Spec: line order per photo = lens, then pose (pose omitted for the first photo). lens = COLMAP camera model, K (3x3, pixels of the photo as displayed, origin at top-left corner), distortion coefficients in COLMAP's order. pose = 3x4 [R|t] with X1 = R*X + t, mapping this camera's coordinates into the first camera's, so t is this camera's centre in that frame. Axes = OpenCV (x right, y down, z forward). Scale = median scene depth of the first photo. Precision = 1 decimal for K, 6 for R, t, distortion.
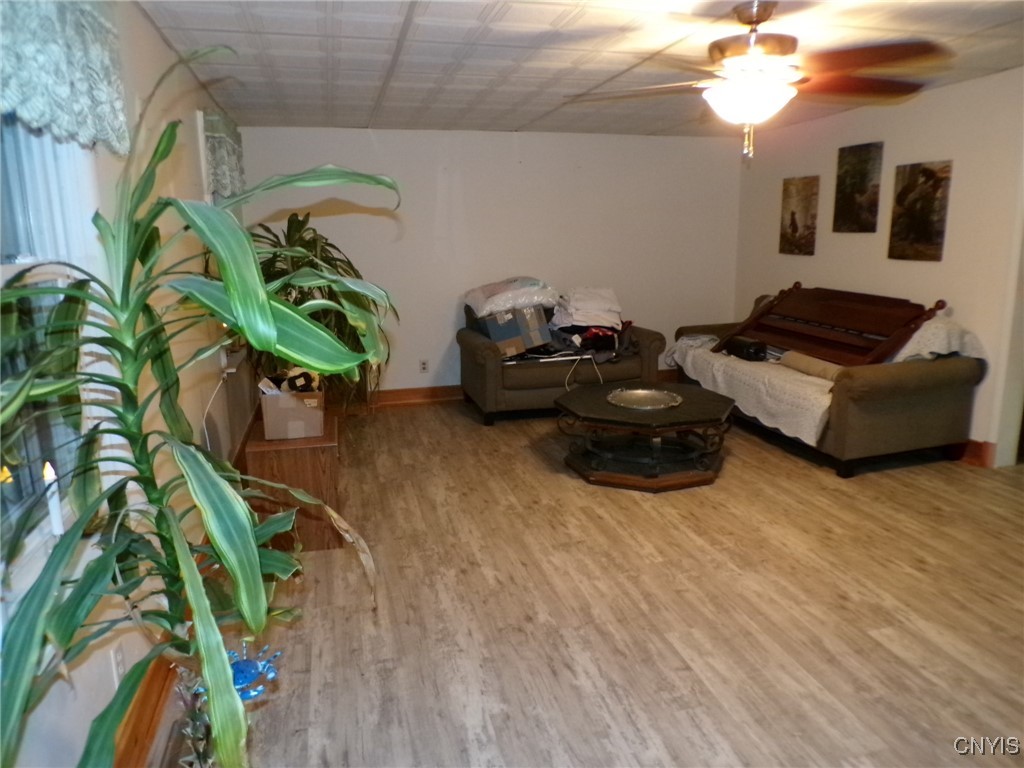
lens RADIAL K [[692.2, 0, 513.6], [0, 692.2, 382.7], [0, 0, 1]] dist [-0.027666, 0.004744]
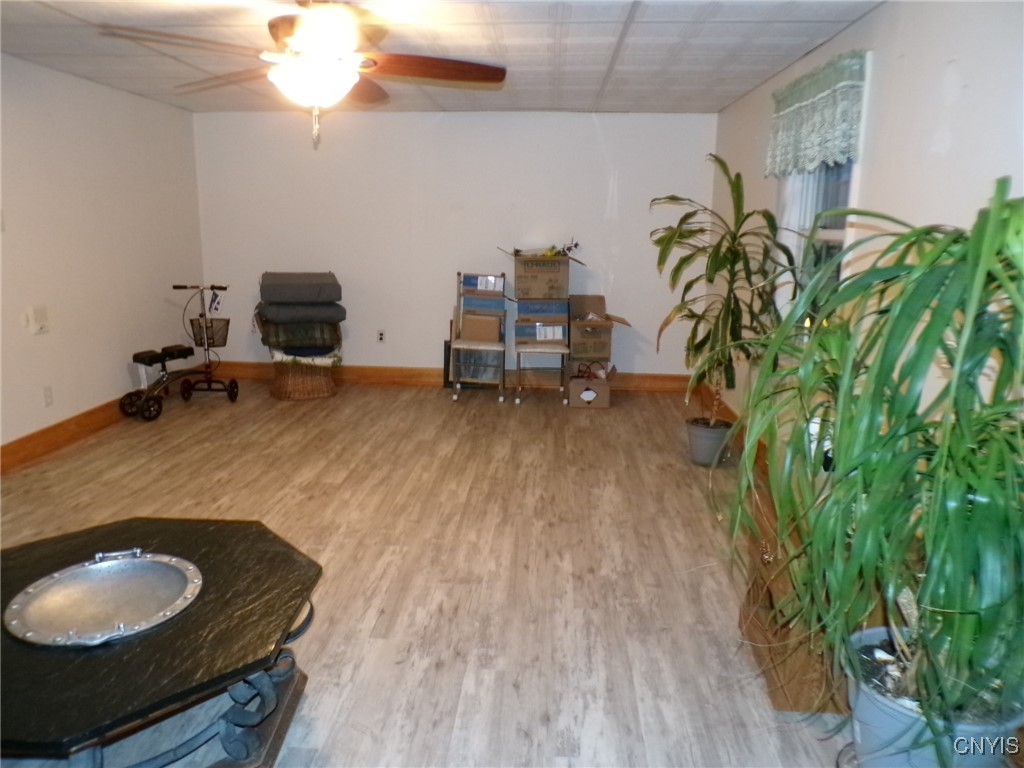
lens RADIAL K [[692.2, 0, 512.4], [0, 692.2, 383.4], [0, 0, 1]] dist [-0.027666, 0.004744]
pose [[-0.950086, -0.067475, 0.304605, -0.242020], [0.067119, 0.909267, 0.410766, -0.360140], [-0.304684, 0.410708, -0.859353, 1.751518]]
